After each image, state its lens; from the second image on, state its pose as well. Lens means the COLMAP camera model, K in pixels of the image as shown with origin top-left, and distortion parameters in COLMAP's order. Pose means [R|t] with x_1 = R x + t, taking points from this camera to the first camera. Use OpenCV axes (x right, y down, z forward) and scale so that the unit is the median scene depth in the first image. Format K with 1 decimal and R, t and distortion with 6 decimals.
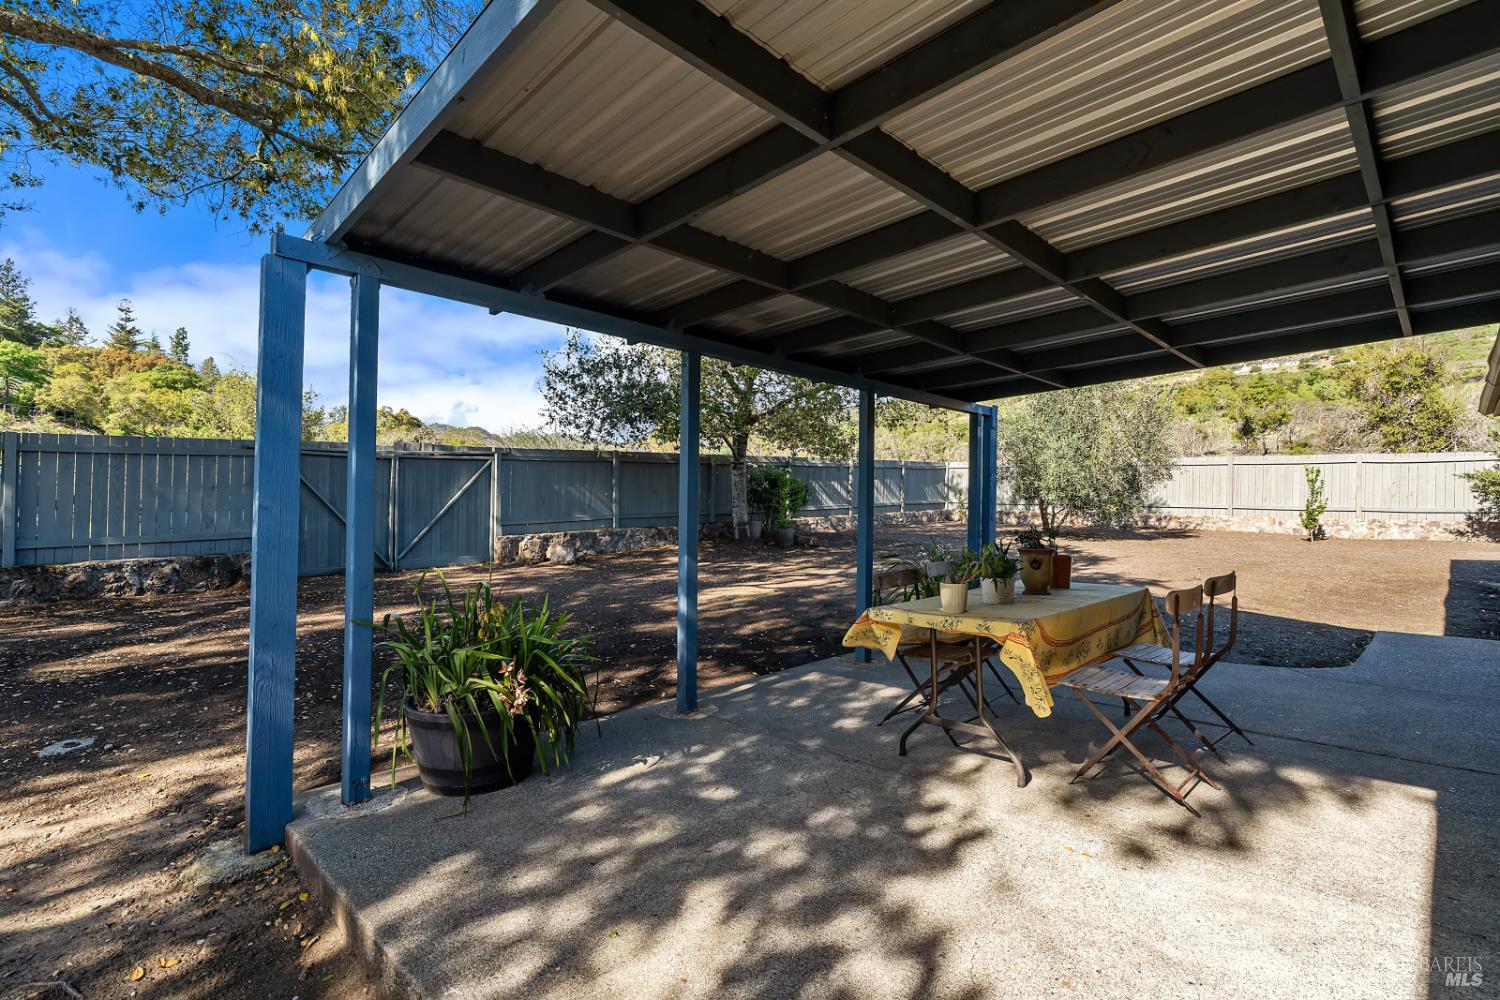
lens RADIAL K [[702.3, 0, 750.0], [0, 702.3, 500.0], [0, 0, 1]] dist [0.009178, 0.000374]
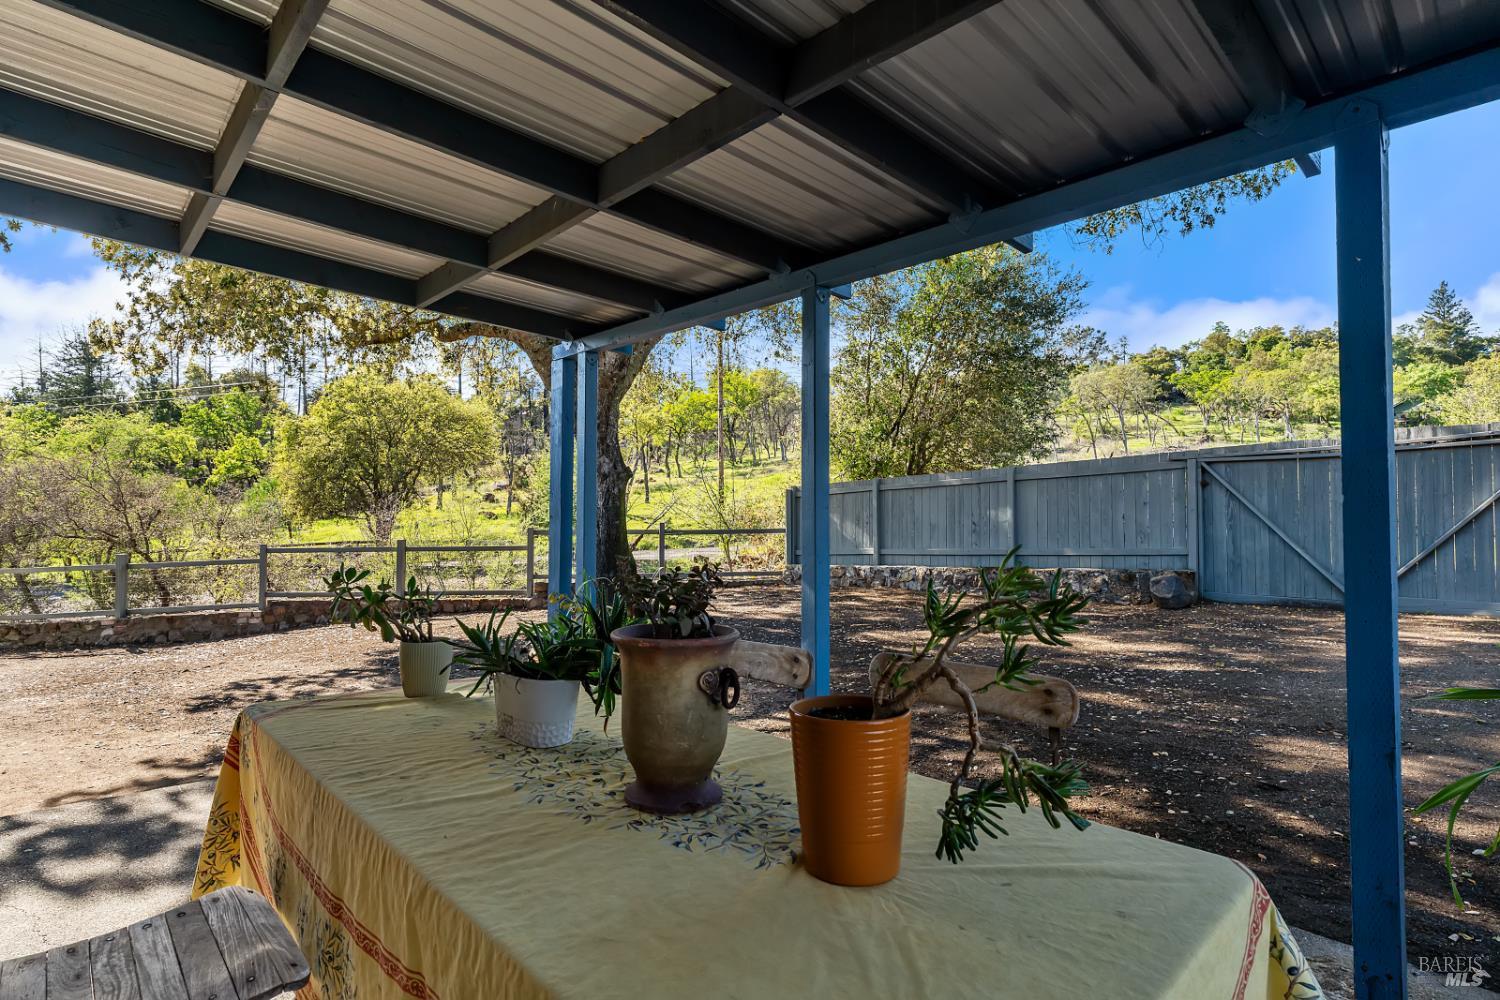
lens RADIAL K [[745.6, 0, 750.0], [0, 745.6, 500.0], [0, 0, 1]] dist [0.000007, 0.001419]
pose [[-0.029242, -0.036805, -0.998895, 0.255717], [0.008405, 0.999277, -0.037065, 0.009426], [0.999537, -0.009480, -0.028911, 0.364340]]
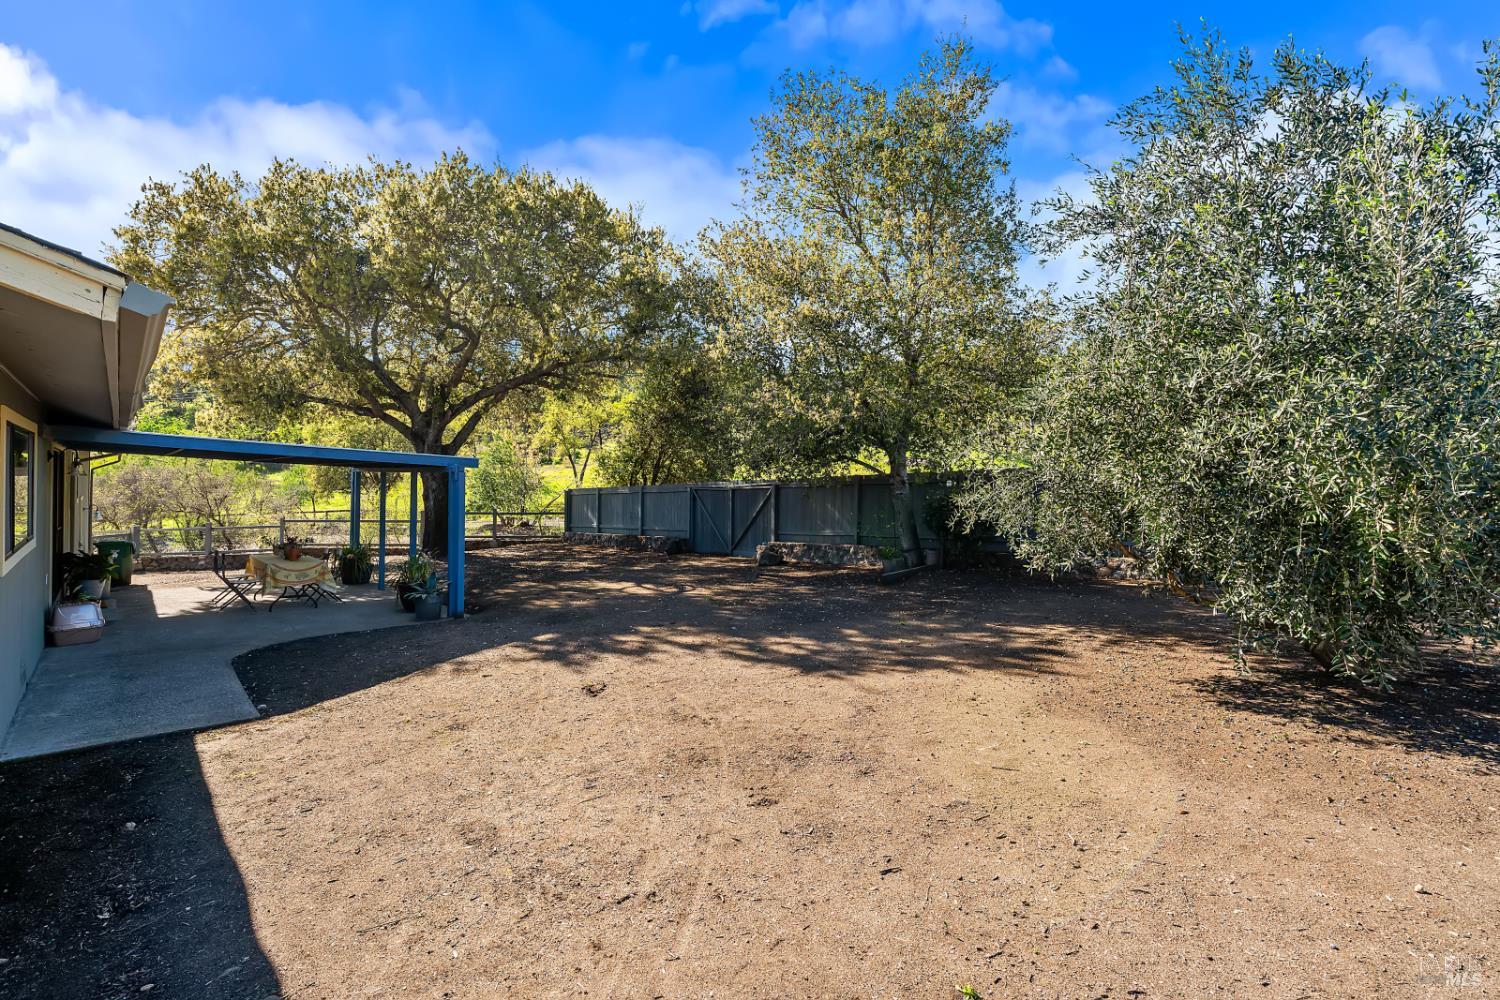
lens RADIAL K [[674.5, 0, 749.0], [0, 674.5, 496.5], [0, 0, 1]] dist [-0.001949, 0.000708]
pose [[-0.033988, 0.005721, -0.999406, 1.040565], [-0.003440, 0.999977, 0.005841, -0.048793], [0.999416, 0.003637, -0.033968, 1.006100]]
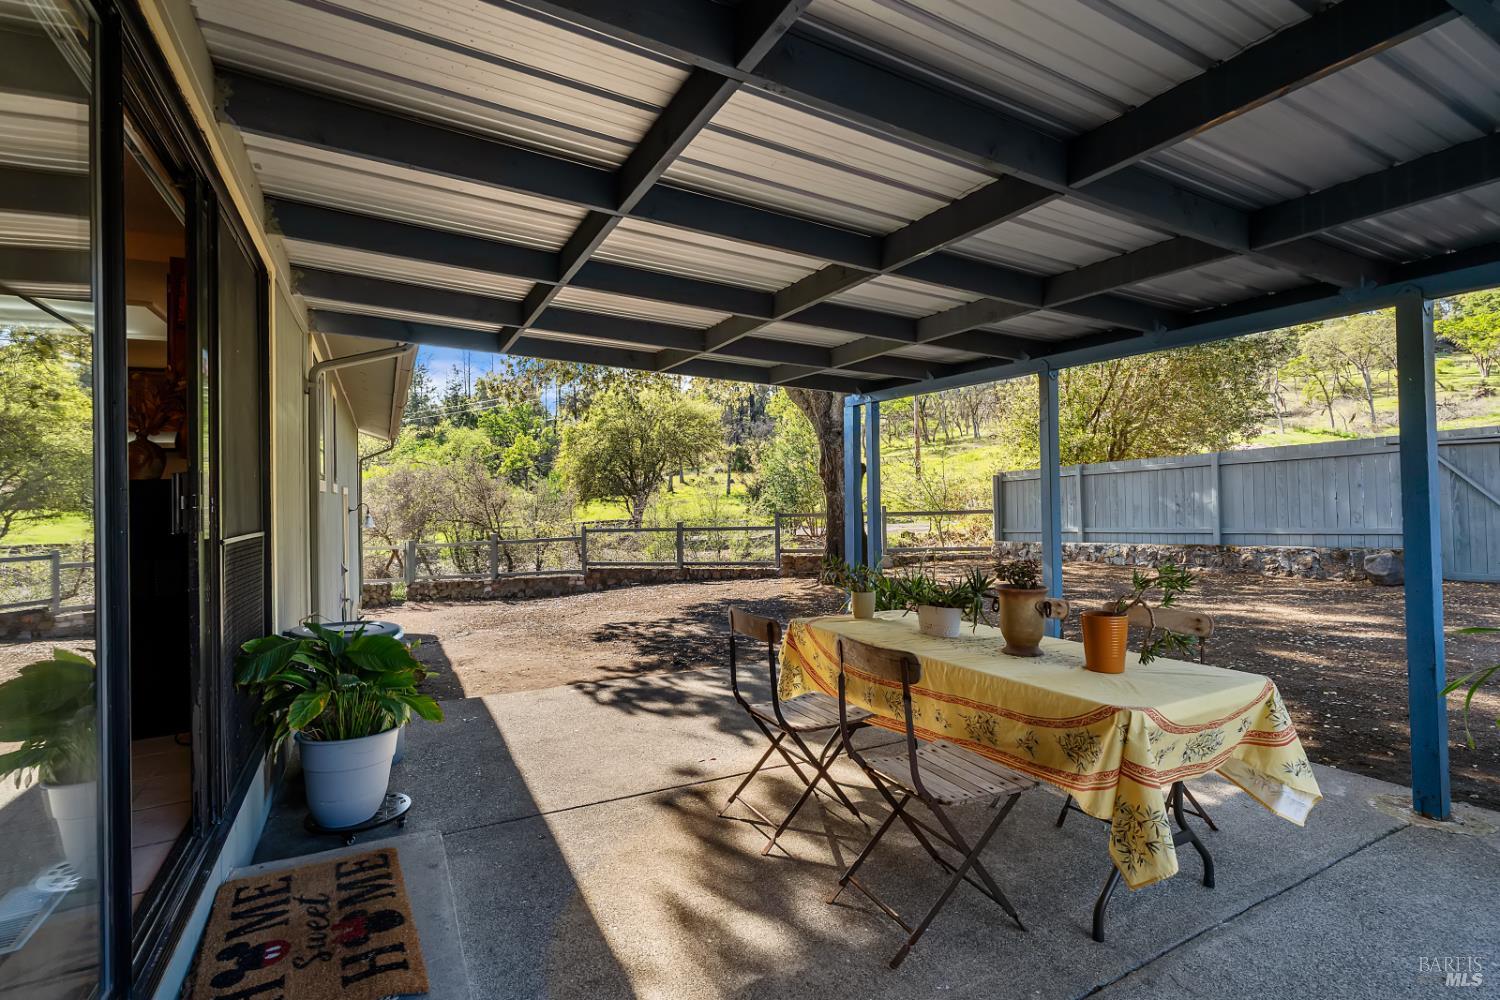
lens RADIAL K [[693.6, 0, 752.7], [0, 693.6, 487.3], [0, 0, 1]] dist [-0.000050, 0.001566]
pose [[-0.289789, -0.019423, -0.956894, 0.399729], [0.021693, 0.999404, -0.026855, -0.005317], [0.956845, -0.028540, -0.289195, 0.334085]]
